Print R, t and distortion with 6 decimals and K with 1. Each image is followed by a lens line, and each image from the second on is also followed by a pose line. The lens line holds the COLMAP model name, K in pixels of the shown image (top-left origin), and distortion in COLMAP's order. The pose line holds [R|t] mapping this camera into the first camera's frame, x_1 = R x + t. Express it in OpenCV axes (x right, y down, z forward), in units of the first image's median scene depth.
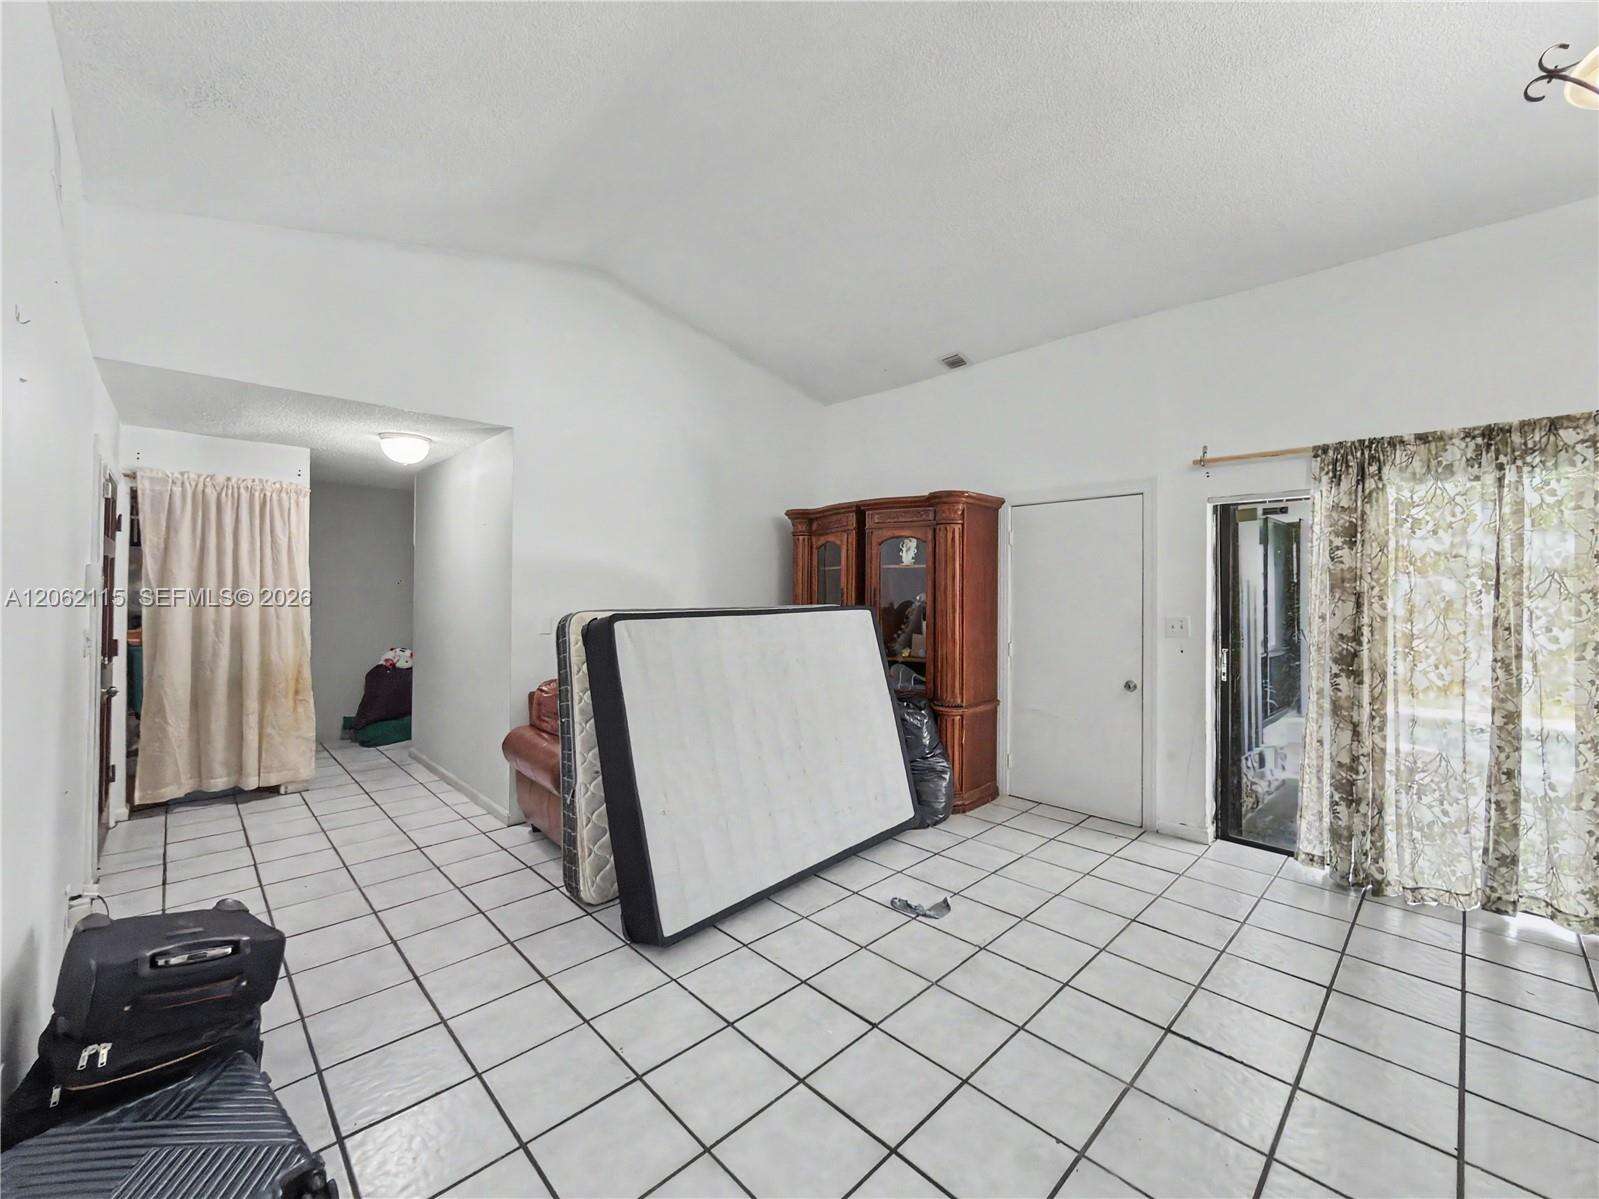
lens RADIAL K [[662.0, 0, 798.3], [0, 662.0, 586.6], [0, 0, 1]] dist [0.000019, 0.000005]
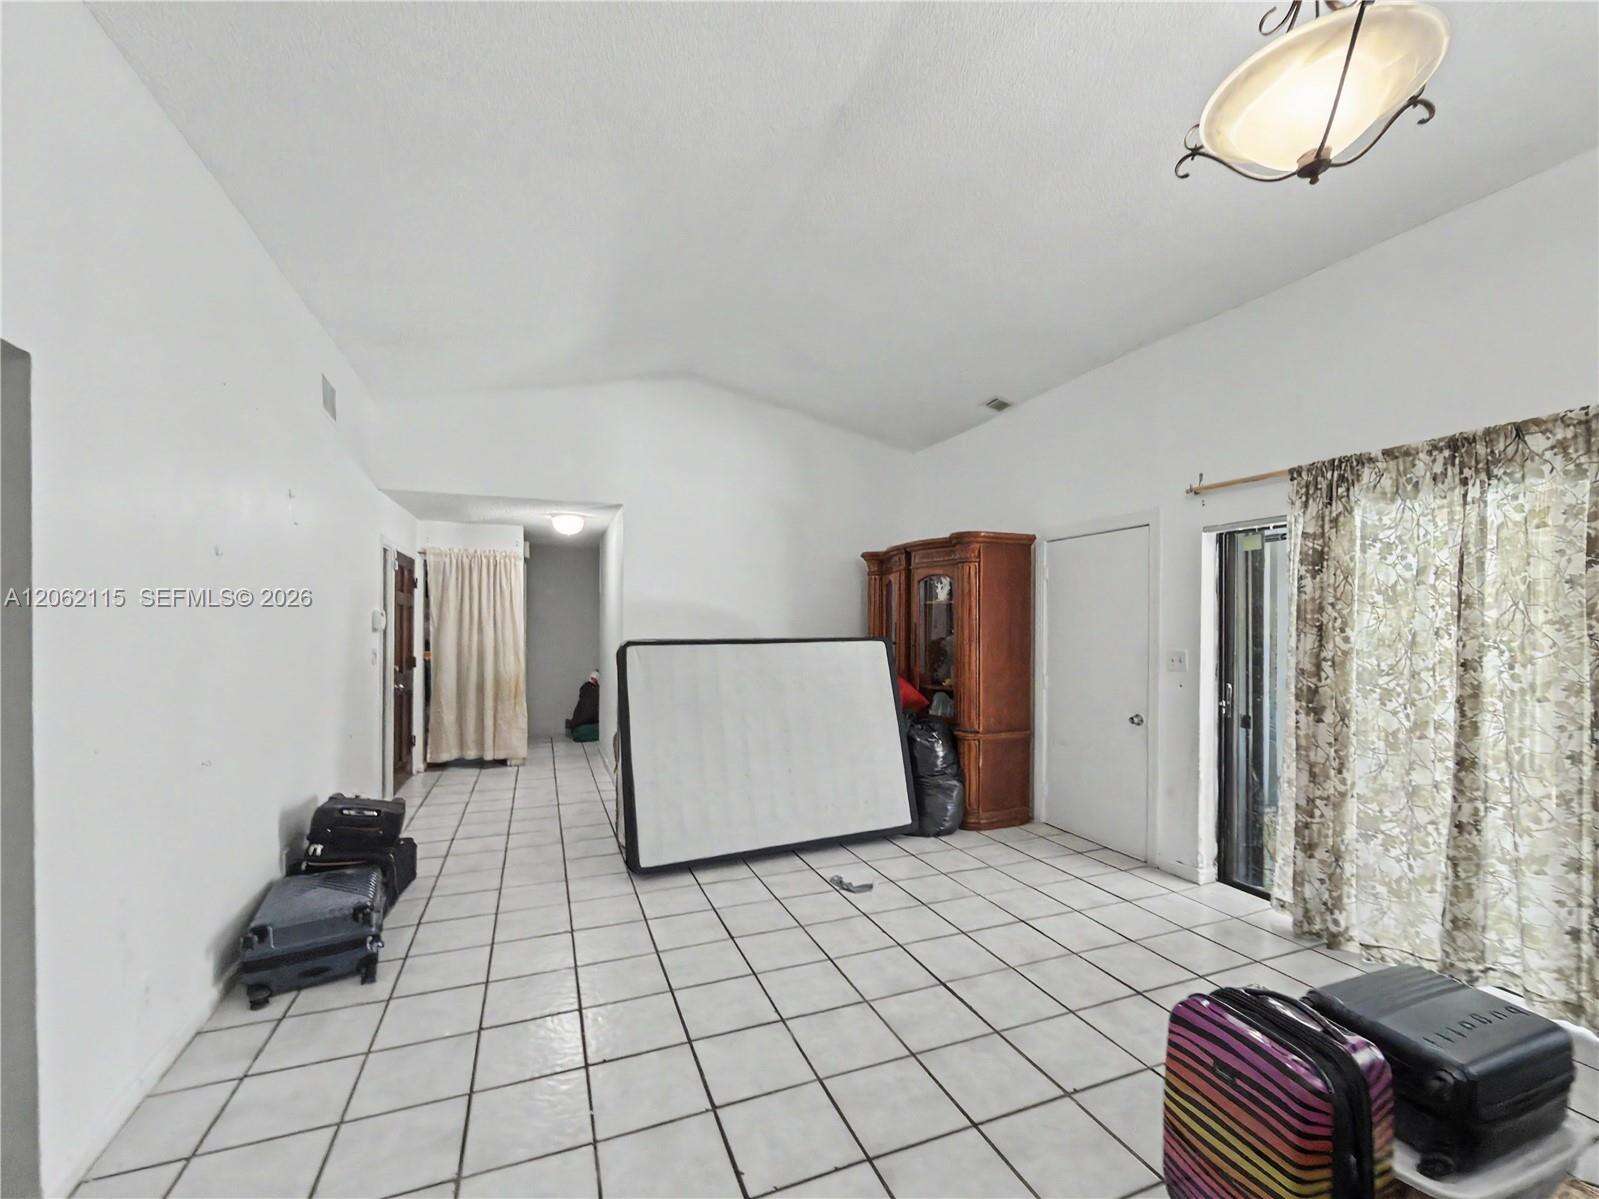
lens RADIAL K [[680.4, 0, 798.0], [0, 680.4, 628.0], [0, 0, 1]] dist [-0.000148, -0.000188]
pose [[0.920263, -0.001477, -0.391297, 0.520407], [0.005297, 0.999948, 0.008684, 0.001590], [0.391264, -0.010064, 0.920223, -0.163067]]
